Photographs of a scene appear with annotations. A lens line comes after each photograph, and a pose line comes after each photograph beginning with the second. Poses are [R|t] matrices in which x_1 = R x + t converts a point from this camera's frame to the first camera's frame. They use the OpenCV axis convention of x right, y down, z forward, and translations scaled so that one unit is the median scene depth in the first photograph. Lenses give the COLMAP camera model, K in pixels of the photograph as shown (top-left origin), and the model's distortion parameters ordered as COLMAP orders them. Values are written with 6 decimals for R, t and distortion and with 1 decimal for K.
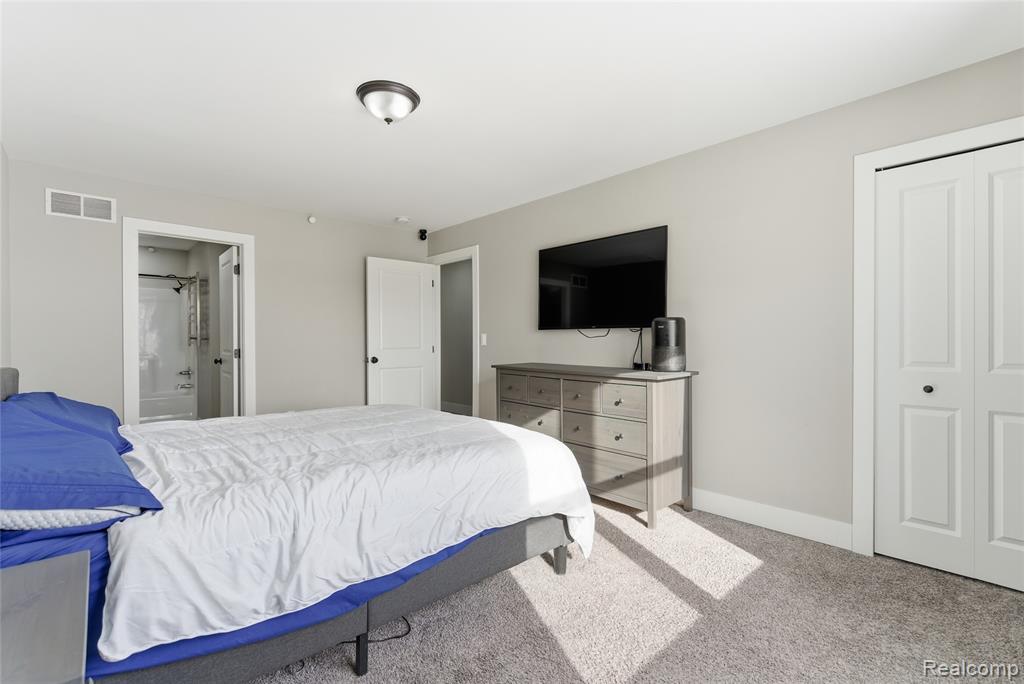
lens RADIAL K [[469.6, 0, 508.7], [0, 469.6, 340.1], [0, 0, 1]] dist [0.002734, 0.000148]
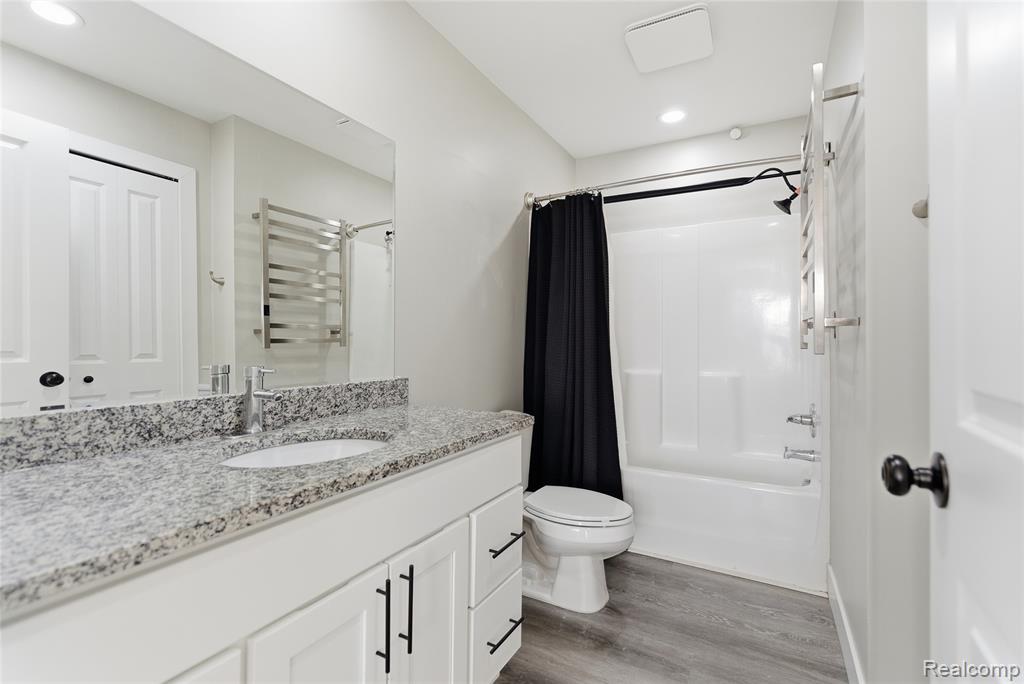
lens RADIAL K [[469.6, 0, 508.7], [0, 469.6, 340.1], [0, 0, 1]] dist [0.002734, 0.000148]
pose [[0.326559, 0.000013, -0.945177, -0.450289], [-0.000218, 1.000000, -0.000061, 0.007156], [0.945177, 0.000226, 0.326559, 0.720748]]
